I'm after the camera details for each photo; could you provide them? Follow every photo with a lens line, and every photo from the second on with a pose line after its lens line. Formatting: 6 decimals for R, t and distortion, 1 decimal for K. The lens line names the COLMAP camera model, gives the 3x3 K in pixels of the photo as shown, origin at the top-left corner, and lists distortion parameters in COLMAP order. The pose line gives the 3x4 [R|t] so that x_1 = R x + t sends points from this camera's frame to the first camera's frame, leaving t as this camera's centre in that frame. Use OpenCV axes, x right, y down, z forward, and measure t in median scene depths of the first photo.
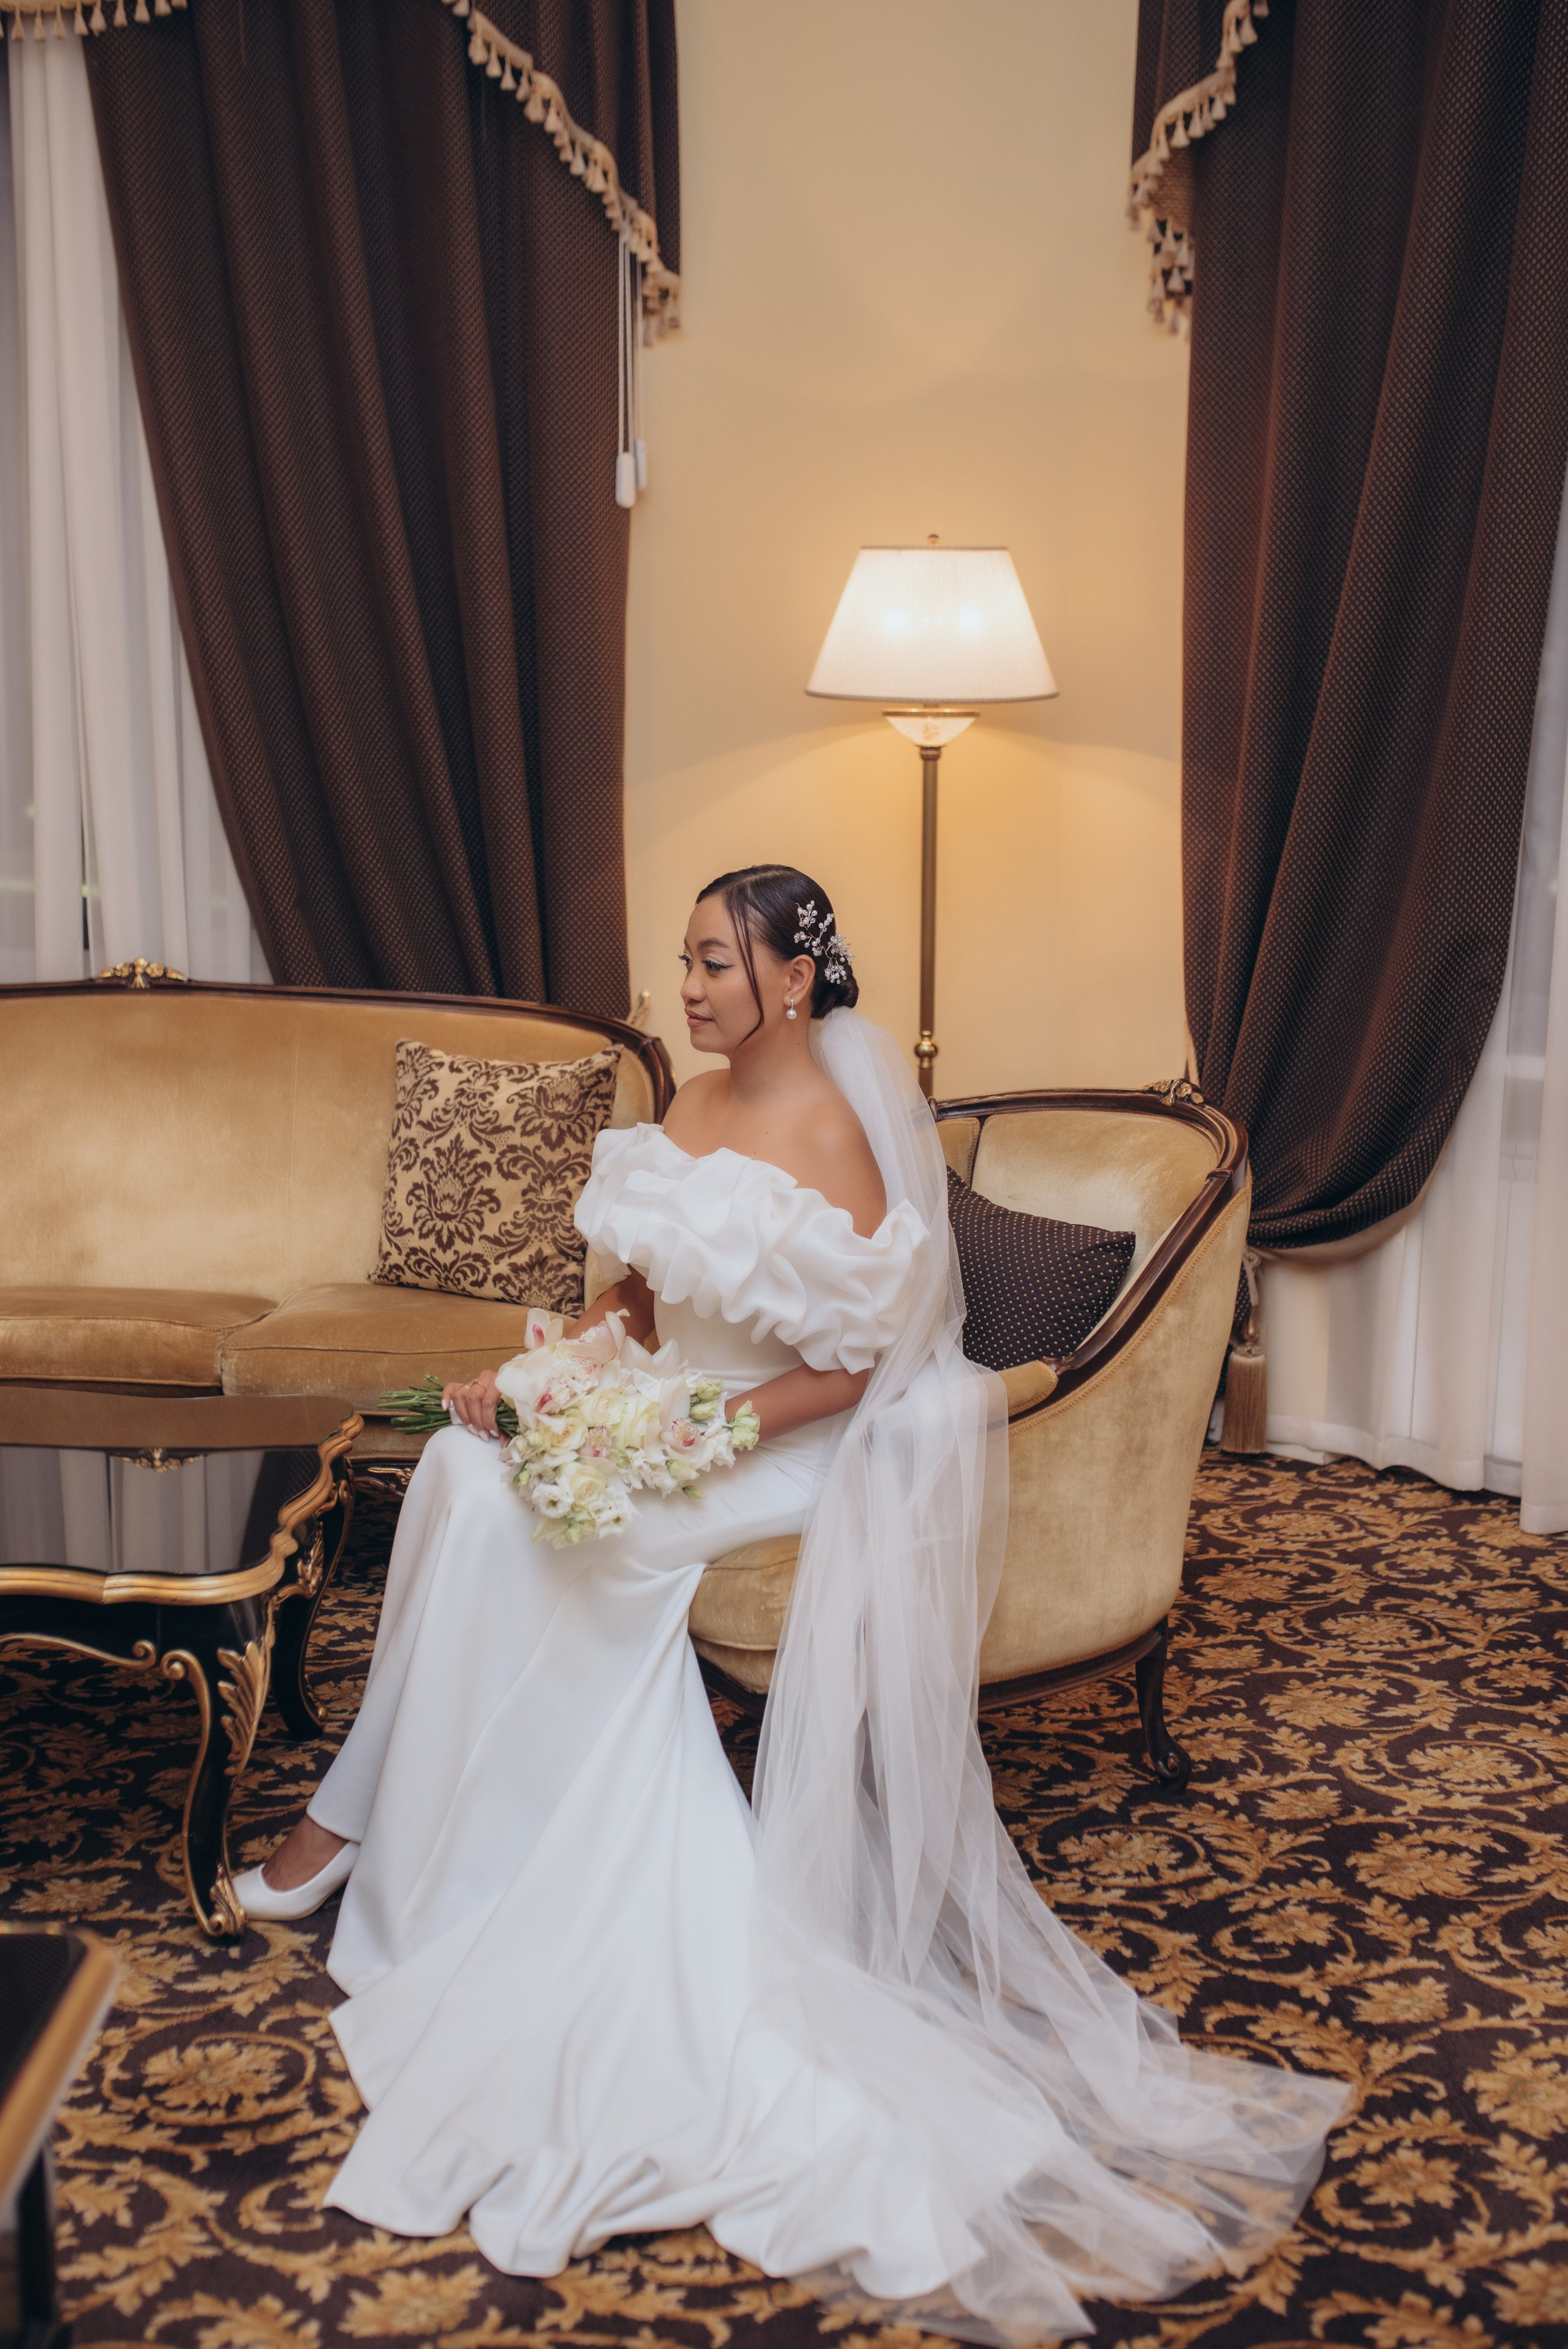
lens RADIAL K [[2675.3, 0, 784.0], [0, 2675.3, 1174.5], [0, 0, 1]] dist [-0.117031, -0.011644]
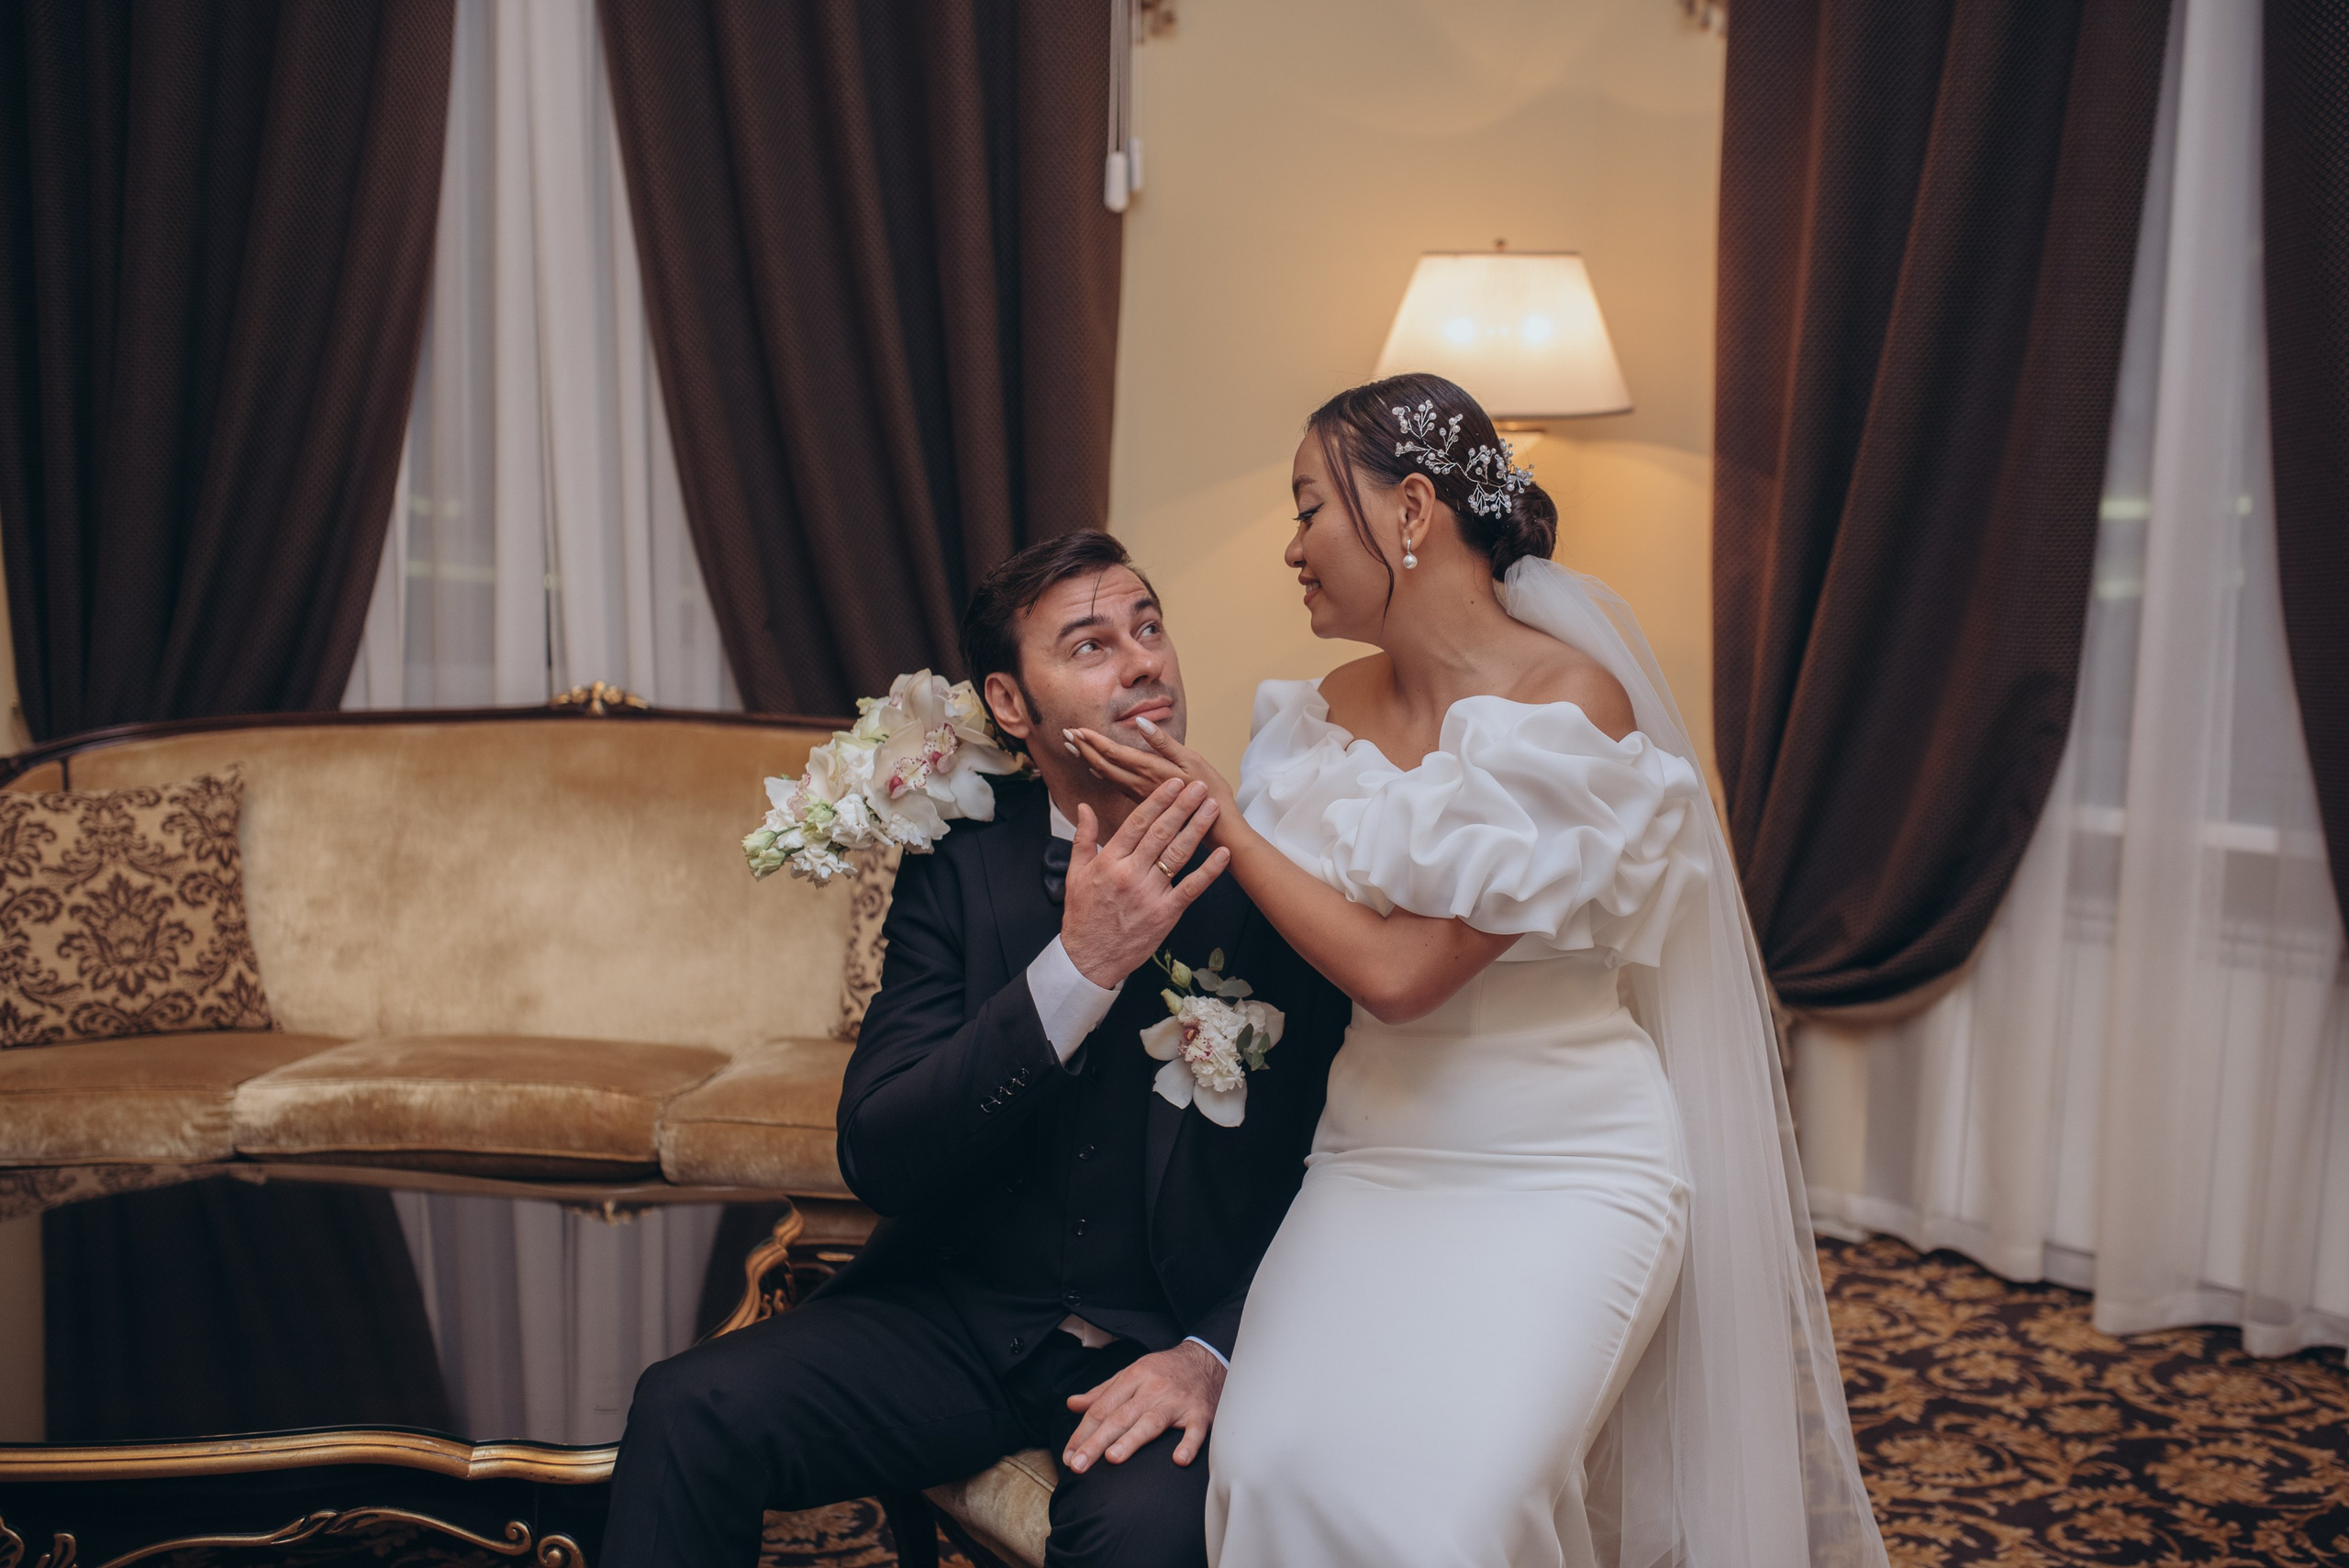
lens RADIAL K [[2448.0, 0, 1174.5], [0, 2448.0, 784.0], [0, 0, 1]] dist [-0.085652, 0.012276]
pose [[0.999185, 0.009324, -0.039265, -0.003397], [-0.010392, 0.999580, -0.027067, -0.026416], [0.038996, 0.027452, 0.998862, 0.157093]]
